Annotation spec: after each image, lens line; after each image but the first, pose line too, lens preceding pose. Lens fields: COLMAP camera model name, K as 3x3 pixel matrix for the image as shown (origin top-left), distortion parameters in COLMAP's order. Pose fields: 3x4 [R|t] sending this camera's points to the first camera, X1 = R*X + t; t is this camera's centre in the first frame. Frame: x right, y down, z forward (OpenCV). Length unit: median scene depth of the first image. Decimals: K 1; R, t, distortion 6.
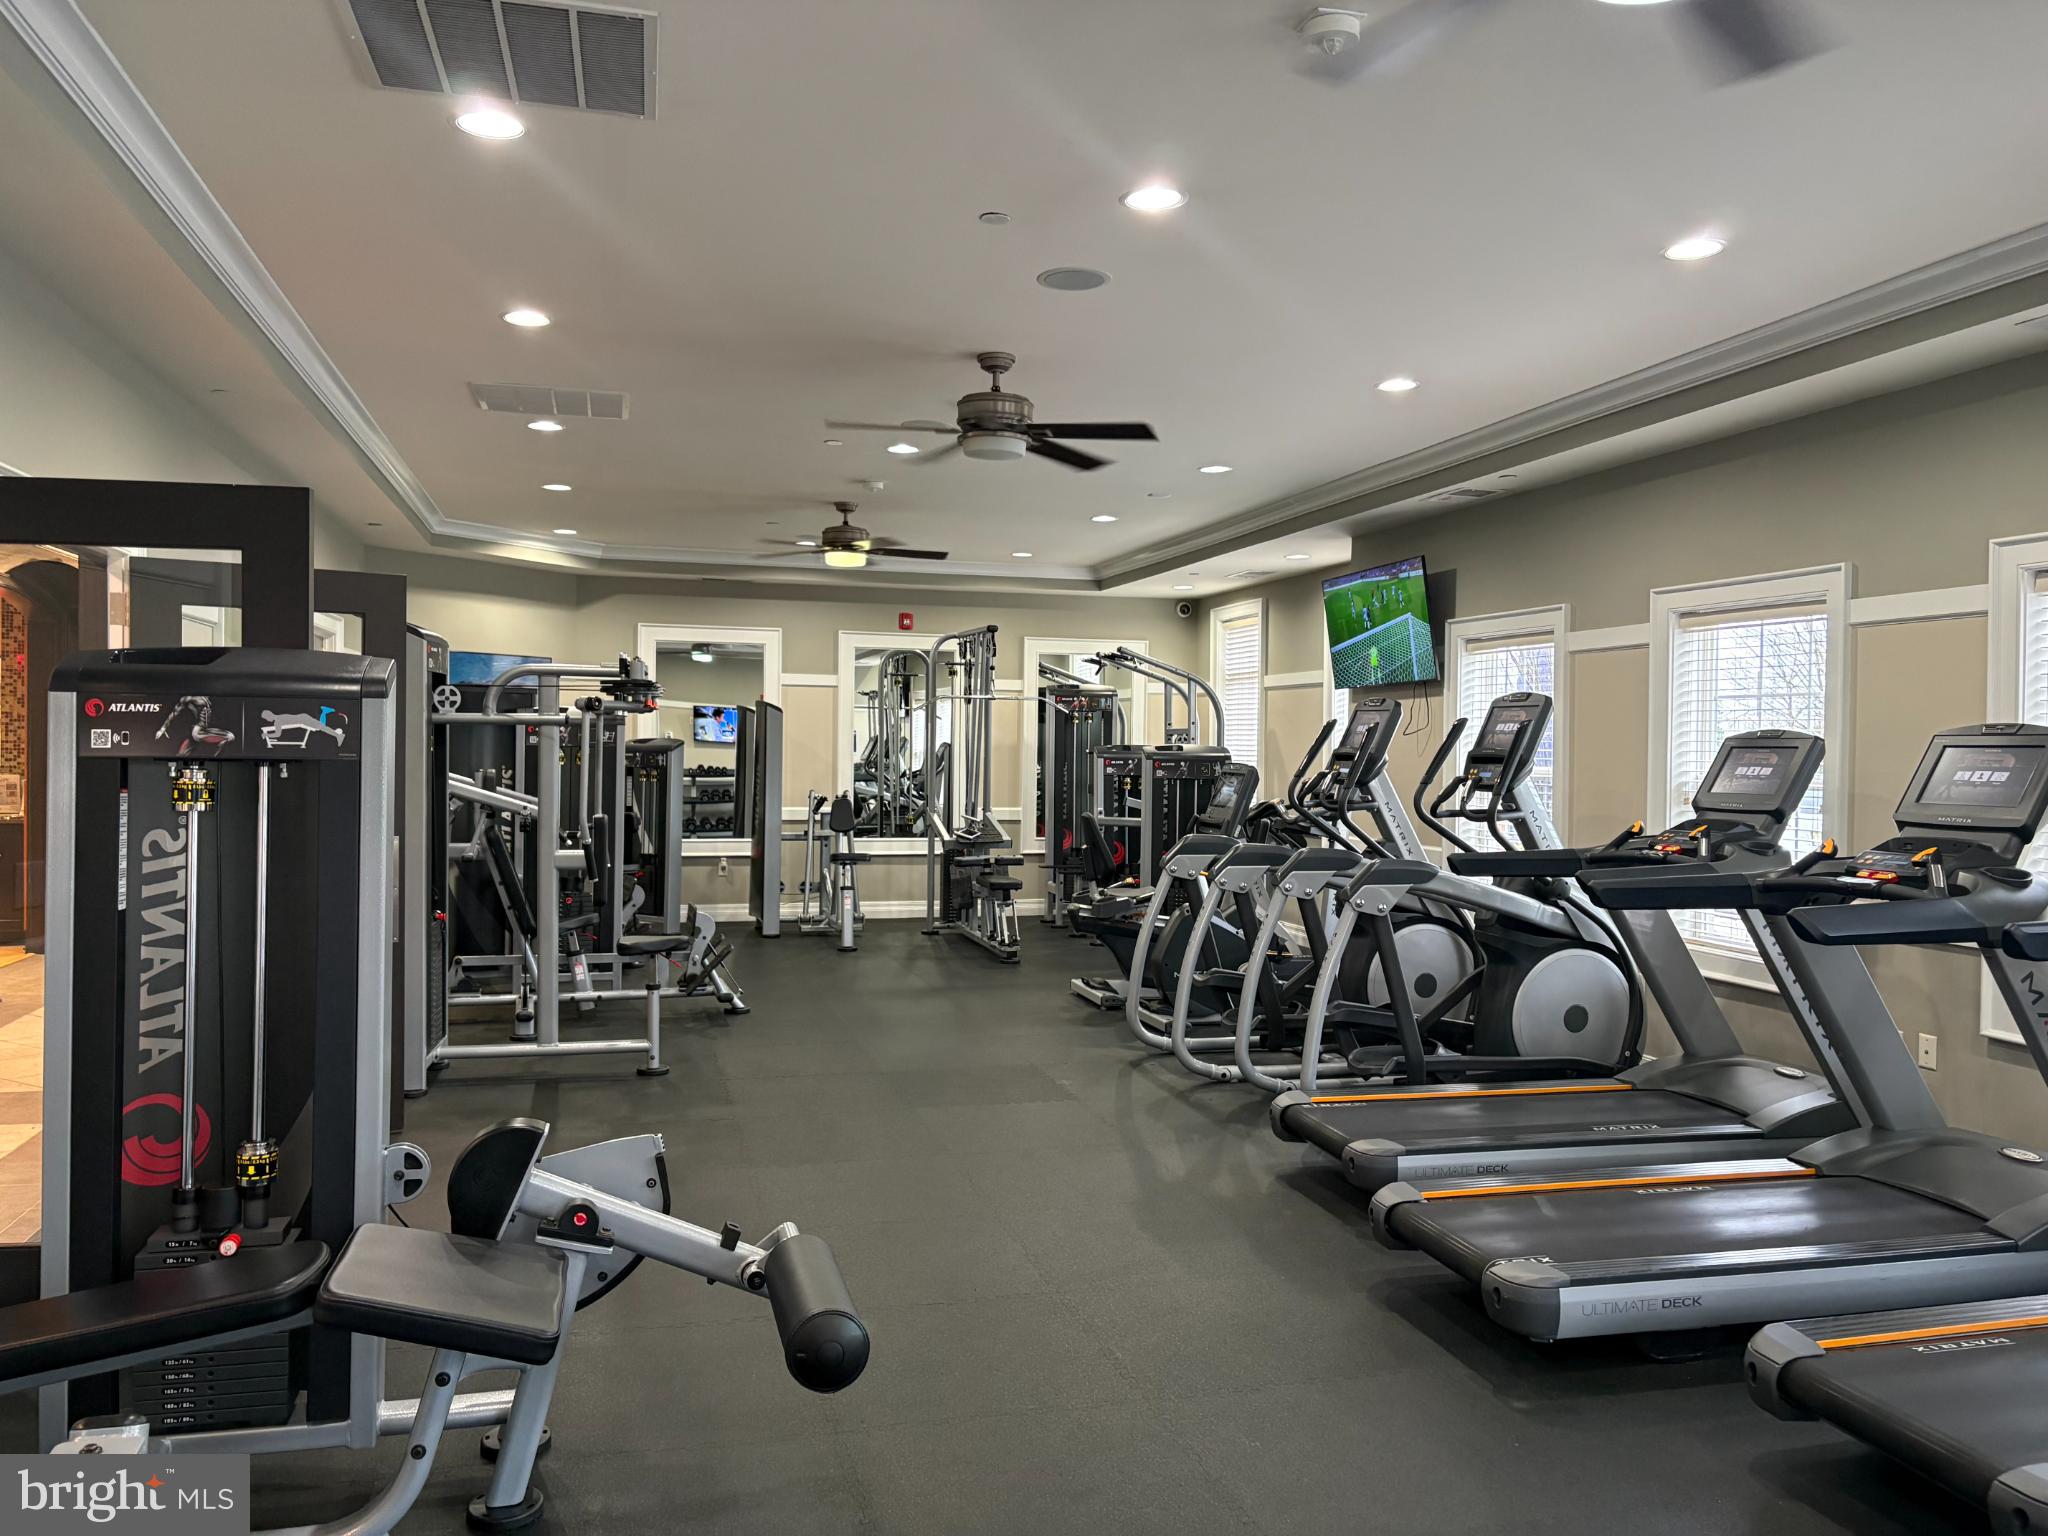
lens RADIAL K [[1533.1, 0, 1021.1], [0, 1533.1, 755.1], [0, 0, 1]] dist [0.025271, -0.003458]
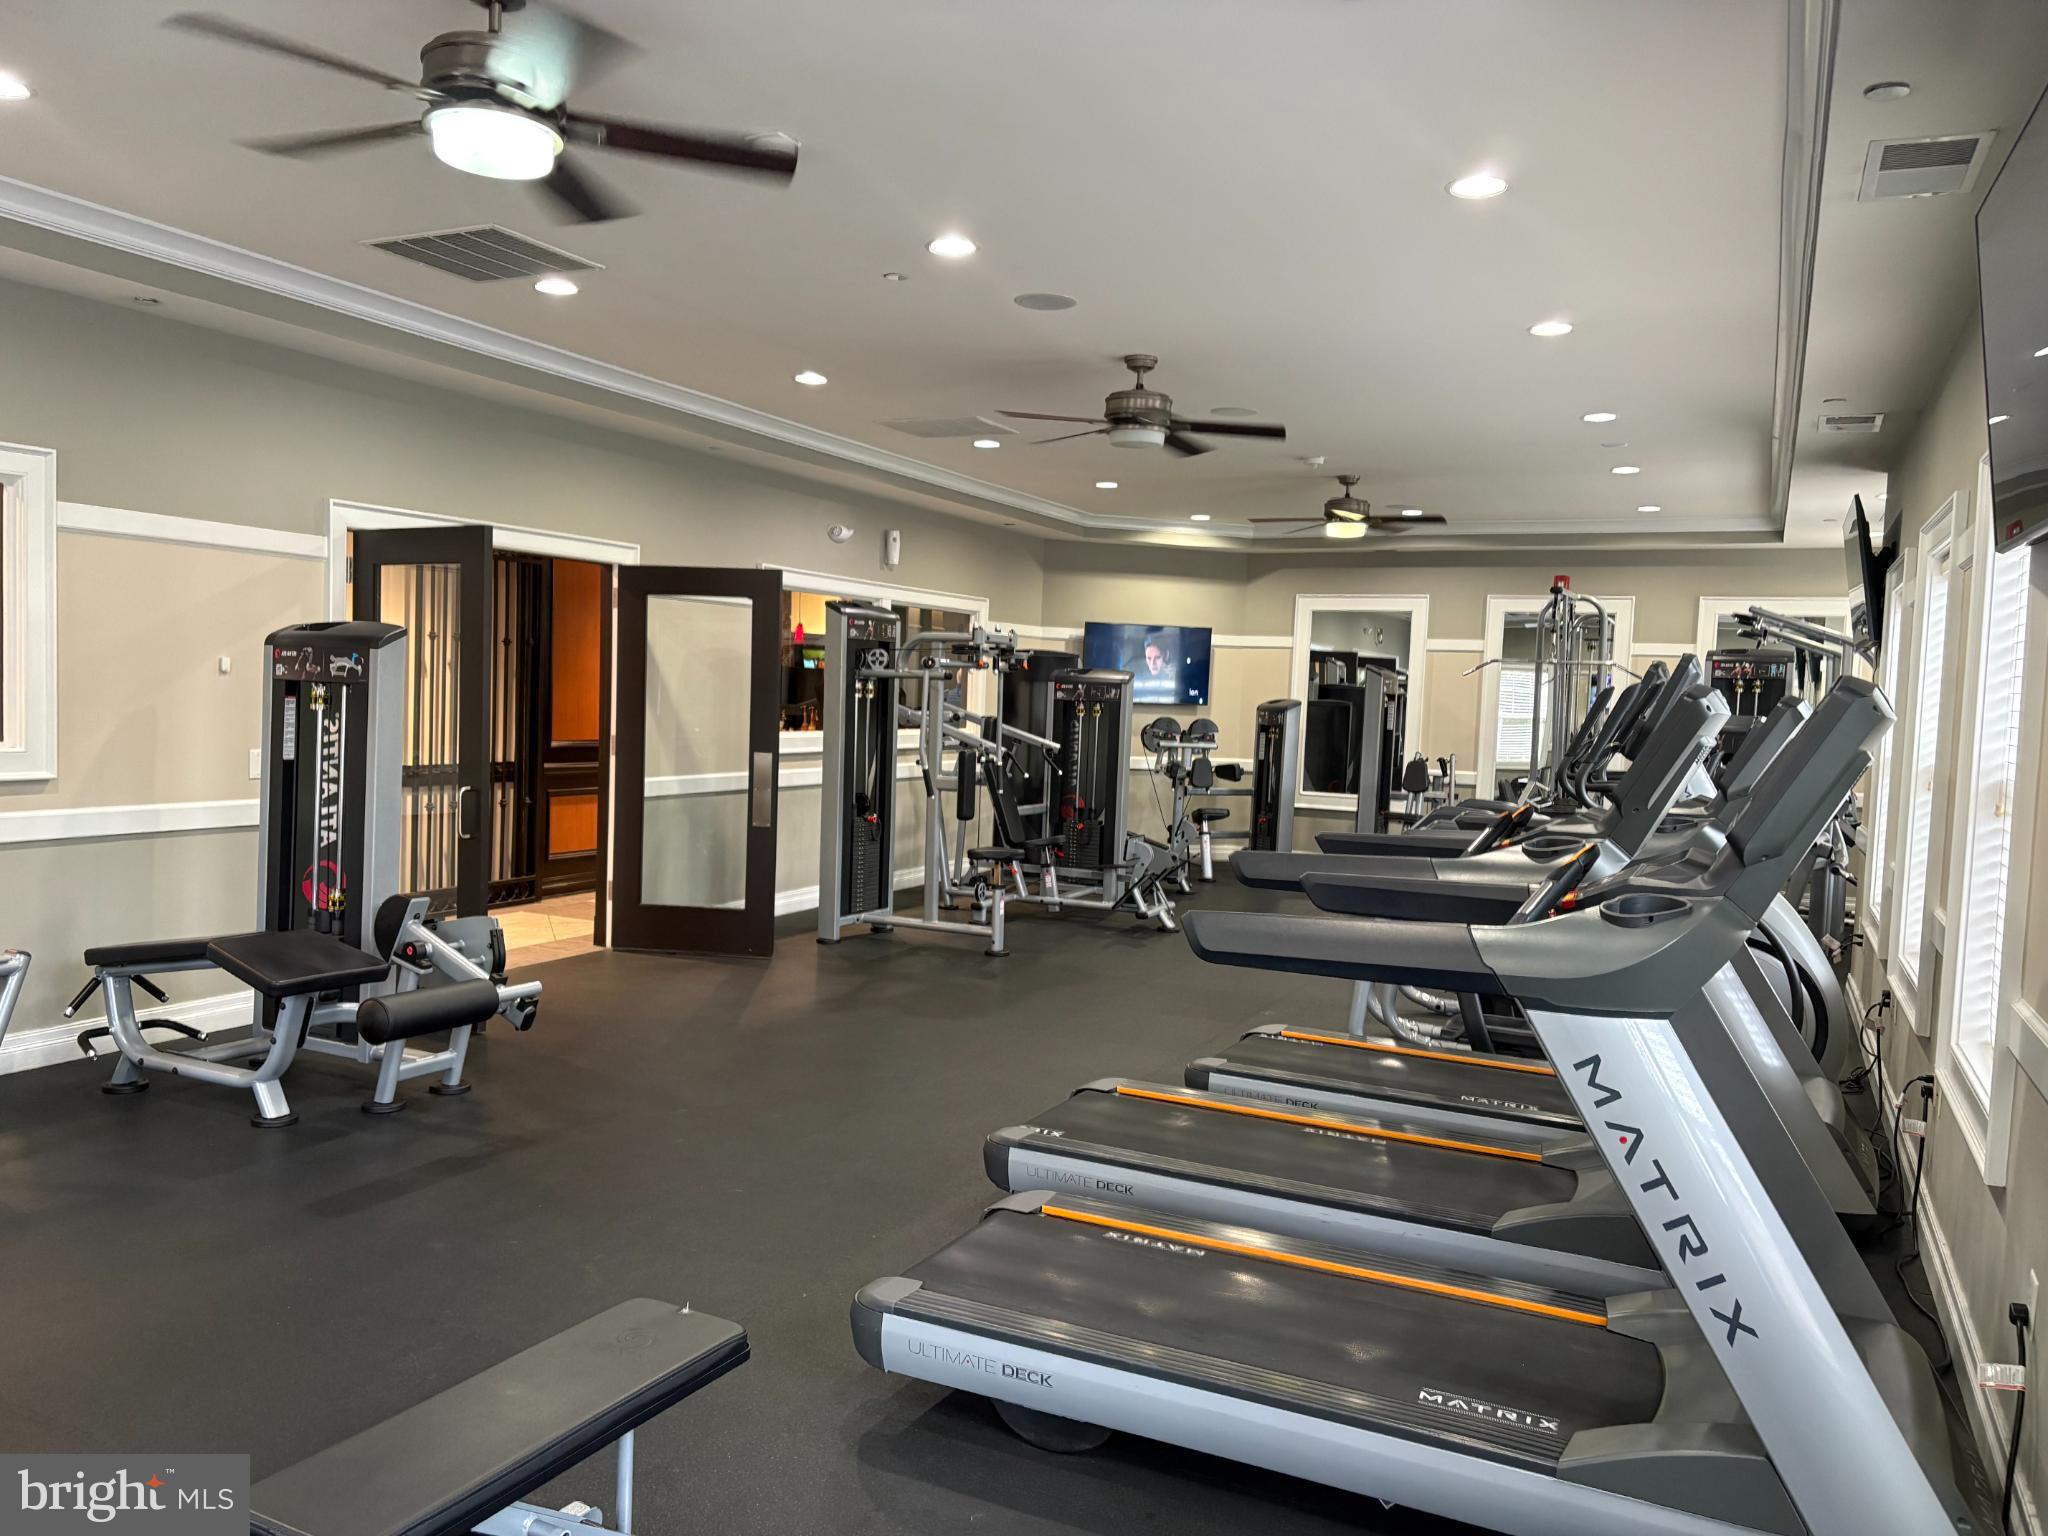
lens RADIAL K [[1533.1, 0, 1019.3], [0, 1533.1, 779.3], [0, 0, 1]] dist [0.025271, -0.003458]
pose [[0.759459, 0.054136, -0.648299, 0.671531], [-0.031222, 0.998416, 0.046797, 0.003586], [0.649805, -0.015299, 0.759947, 0.066850]]
